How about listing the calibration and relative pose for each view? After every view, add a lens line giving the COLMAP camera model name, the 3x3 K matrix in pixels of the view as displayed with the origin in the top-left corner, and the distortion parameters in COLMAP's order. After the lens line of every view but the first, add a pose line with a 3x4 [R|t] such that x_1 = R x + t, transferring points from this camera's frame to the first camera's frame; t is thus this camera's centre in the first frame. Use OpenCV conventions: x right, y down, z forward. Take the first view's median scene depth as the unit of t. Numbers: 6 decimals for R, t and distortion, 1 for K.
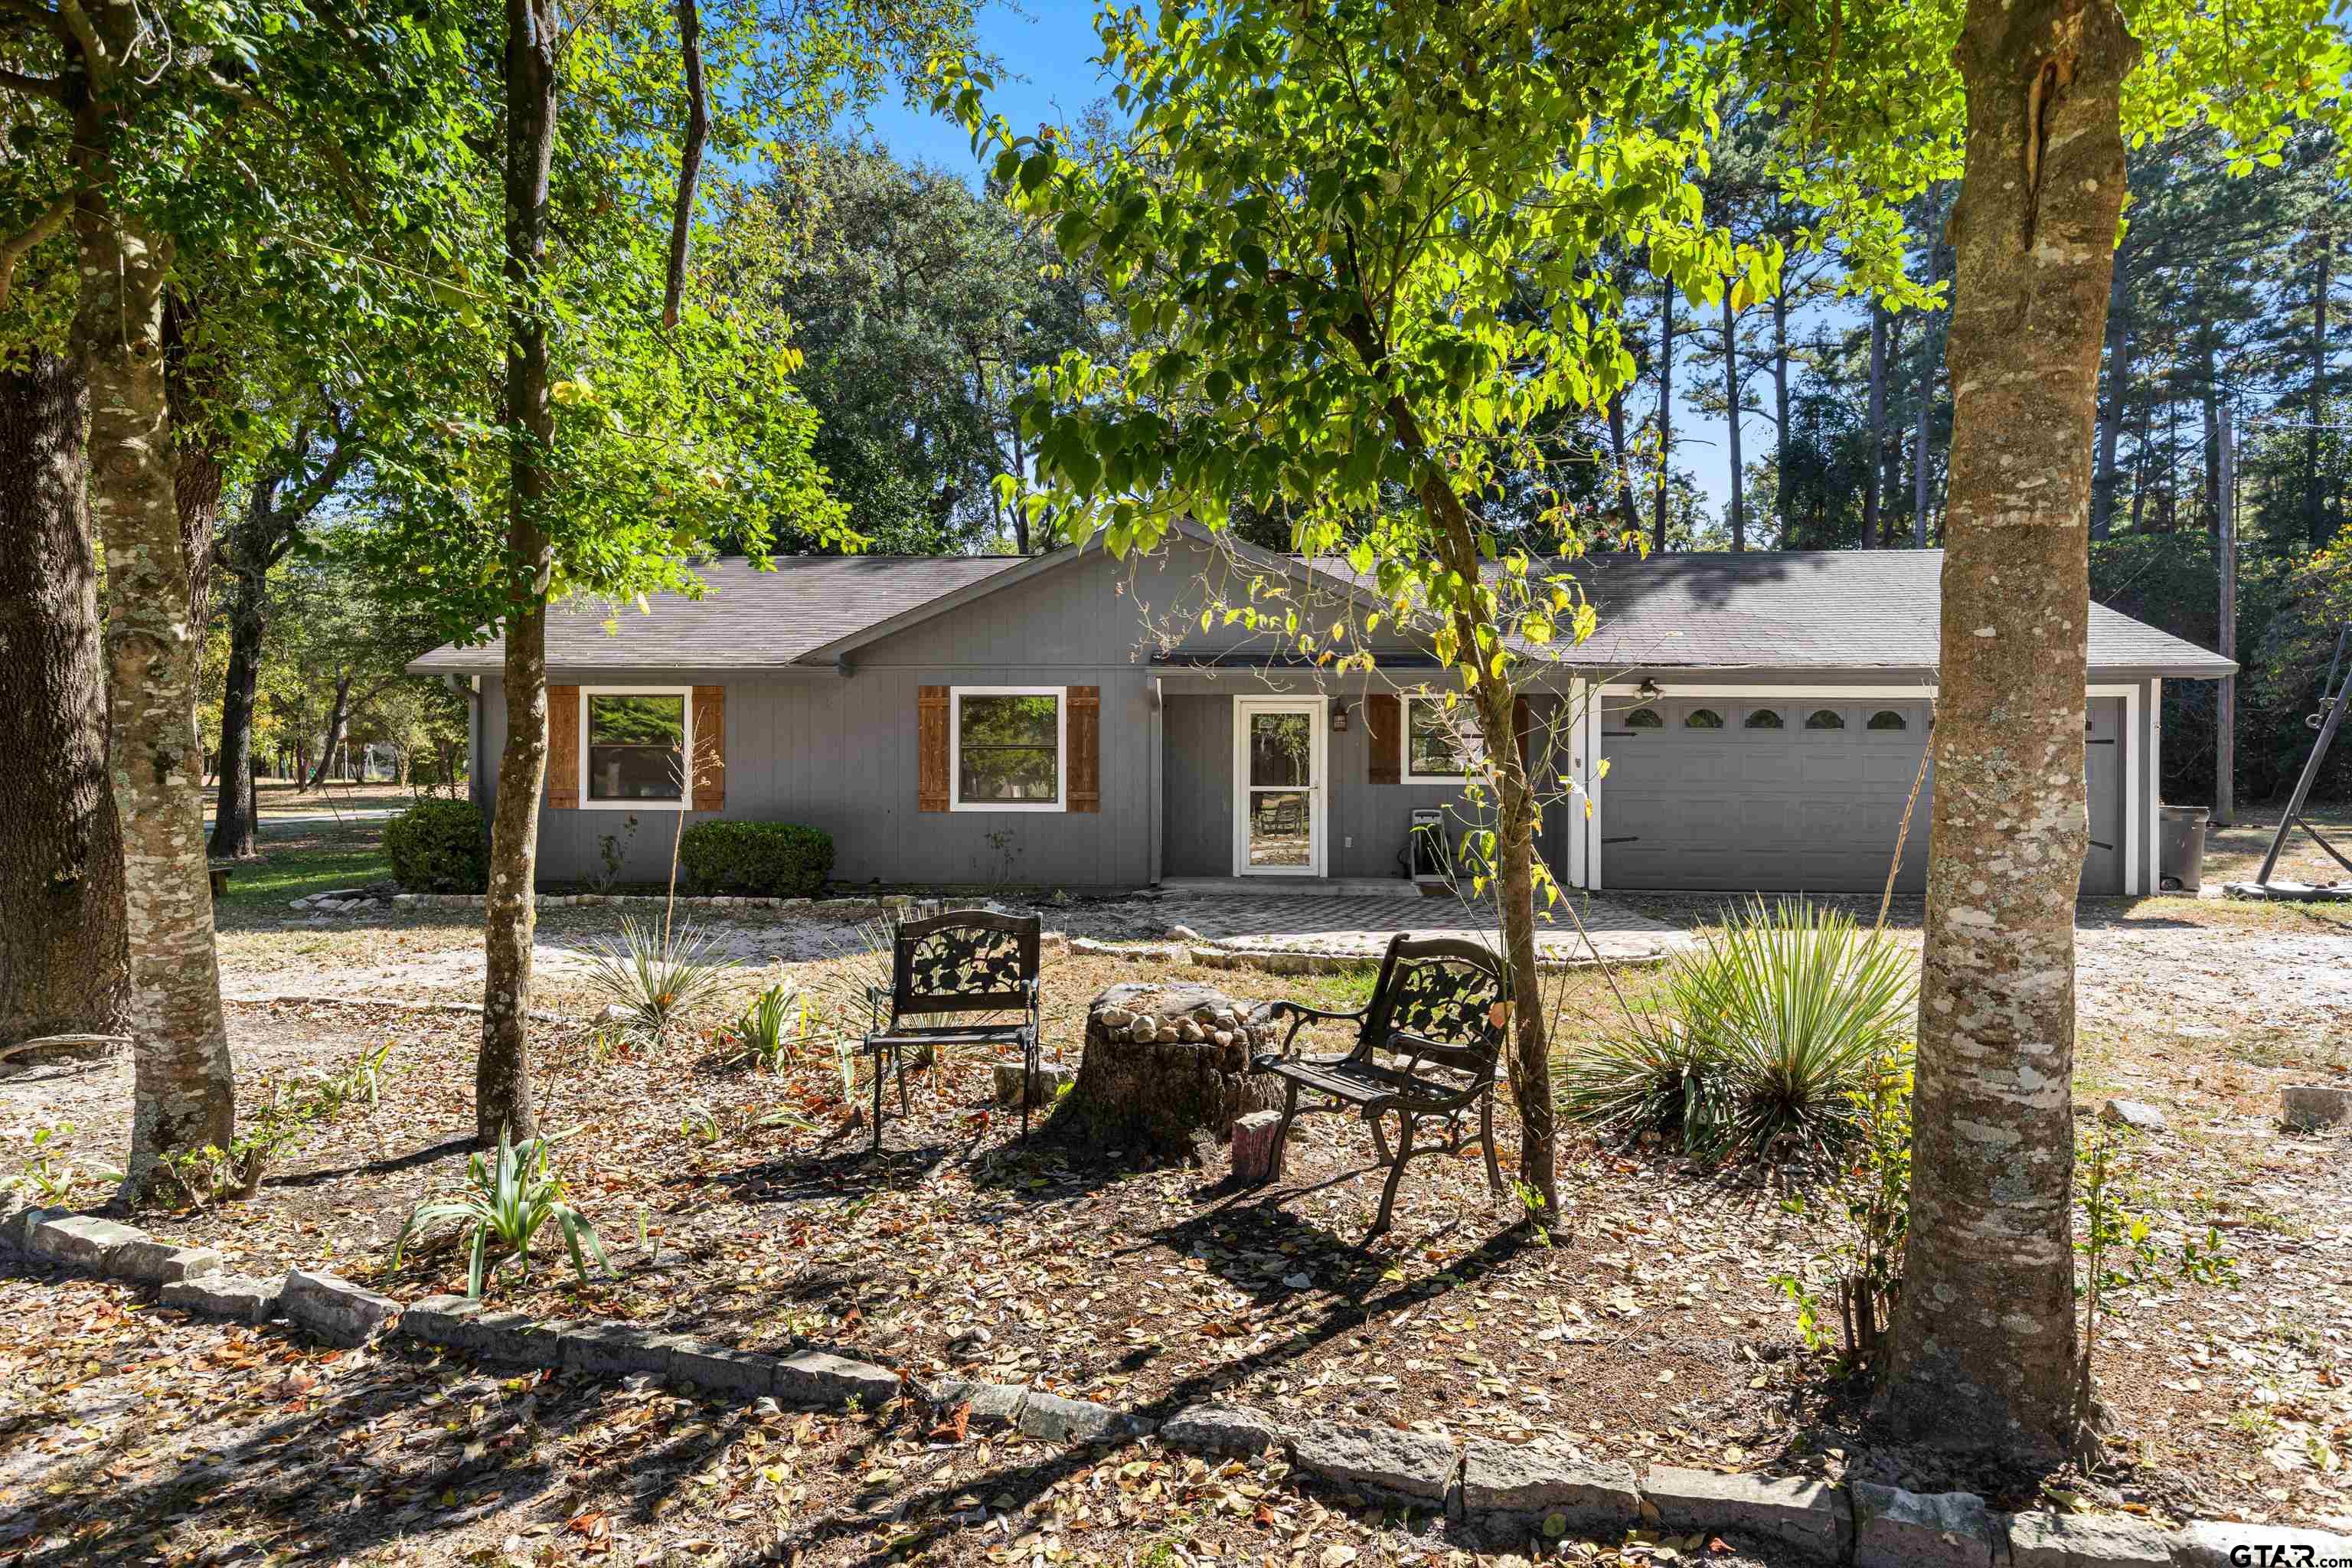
lens RADIAL K [[1326.8, 0, 1180.5], [0, 1326.8, 772.5], [0, 0, 1]] dist [-0.003597, -0.000214]
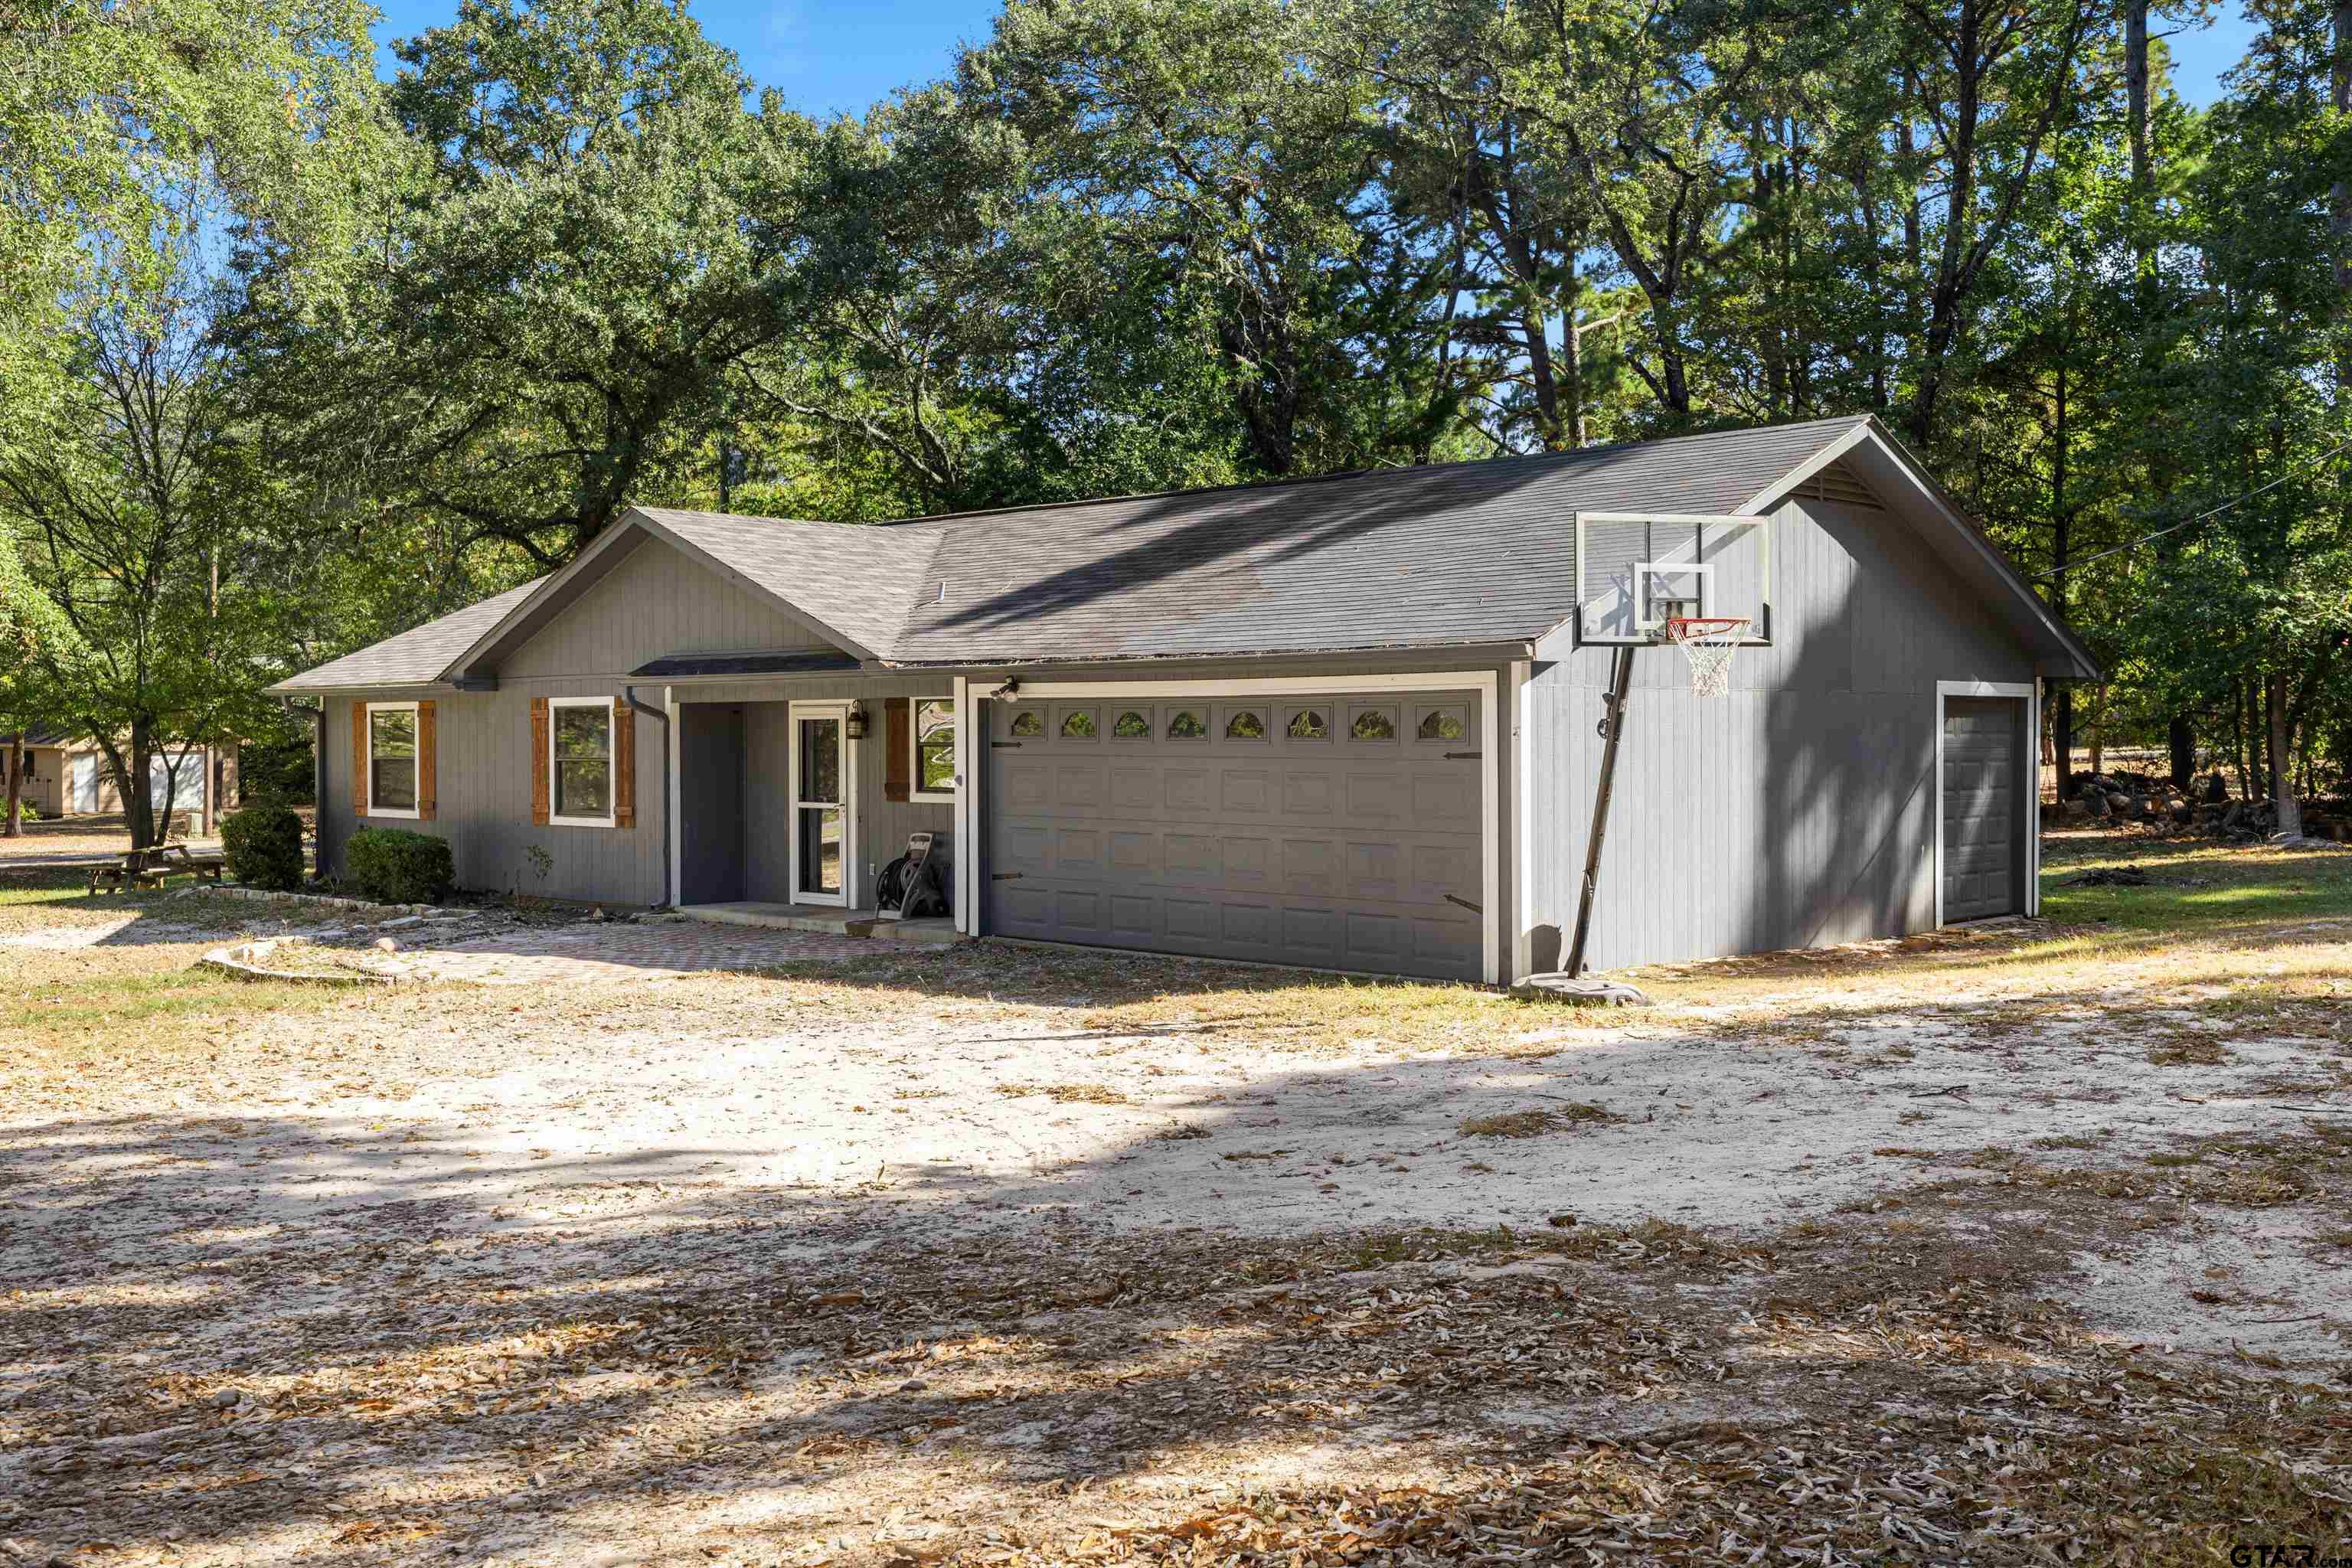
lens RADIAL K [[2240.8, 0, 1165.2], [0, 2240.8, 780.9], [0, 0, 1]] dist [-0.079110, 0.000000]
pose [[0.763678, 0.007364, -0.645555, 1.259289], [0.006280, 0.999803, 0.018834, -0.031685], [0.645567, -0.018438, 0.763481, 0.025231]]
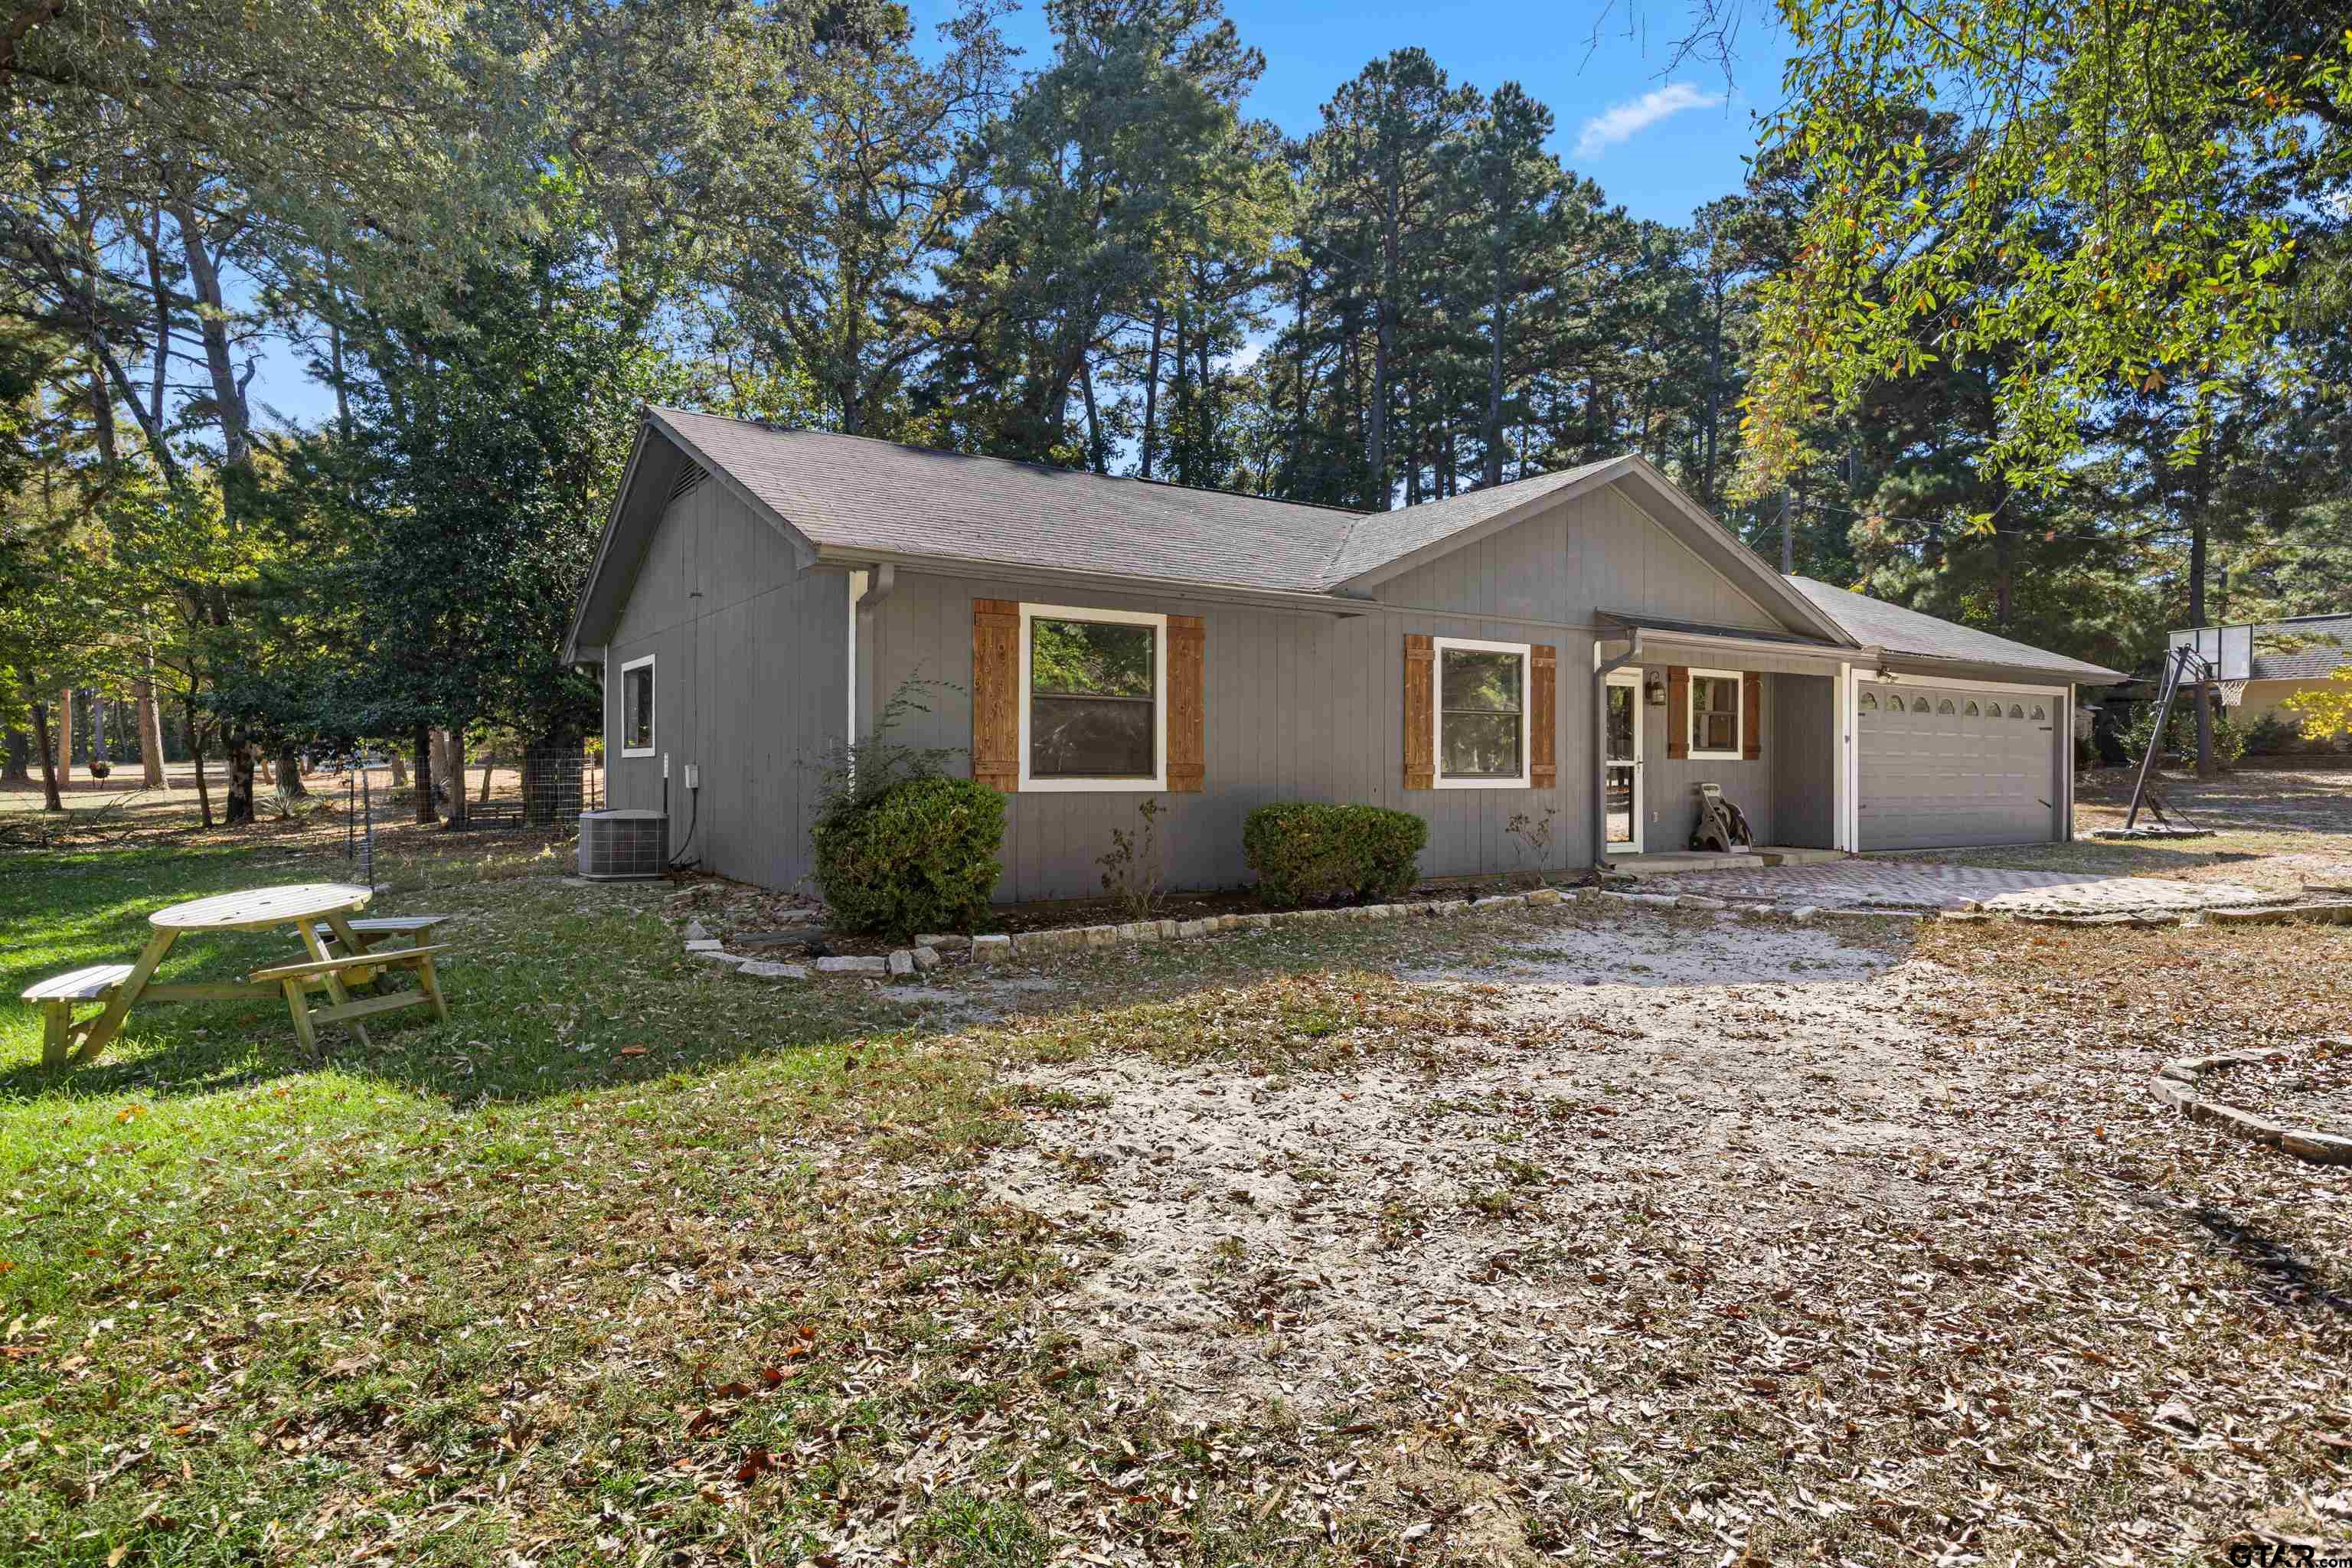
lens RADIAL K [[1326.8, 0, 1187.9], [0, 1326.8, 788.3], [0, 0, 1]] dist [-0.003597, -0.000214]
pose [[0.794434, -0.009065, 0.607283, -0.799079], [0.007757, 0.999958, 0.004779, 0.023980], [-0.607301, 0.000914, 0.794471, 0.440112]]
